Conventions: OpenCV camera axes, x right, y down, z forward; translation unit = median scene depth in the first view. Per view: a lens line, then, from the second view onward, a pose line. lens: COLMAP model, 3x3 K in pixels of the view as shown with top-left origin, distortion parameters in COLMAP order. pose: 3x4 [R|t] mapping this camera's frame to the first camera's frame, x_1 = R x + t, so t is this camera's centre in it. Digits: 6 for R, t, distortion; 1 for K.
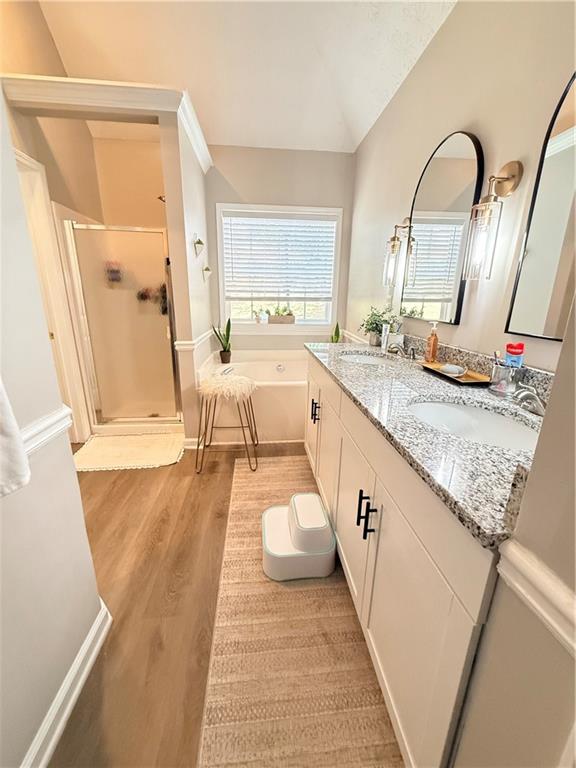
lens RADIAL K [[305.7, 0, 288.0], [0, 305.7, 382.5], [0, 0, 1]] dist [-0.001138, 0.000493]
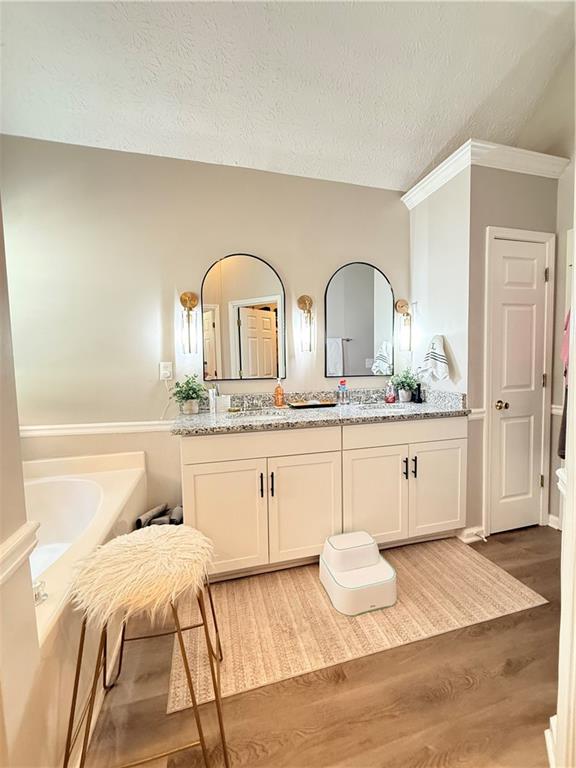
lens RADIAL K [[305.7, 0, 287.7], [0, 305.7, 382.6], [0, 0, 1]] dist [-0.001138, 0.000493]
pose [[-0.161079, -0.074157, 0.984152, -1.029334], [0.279699, 0.952861, 0.117578, -0.366333], [-0.946479, 0.294206, -0.132744, 1.269170]]
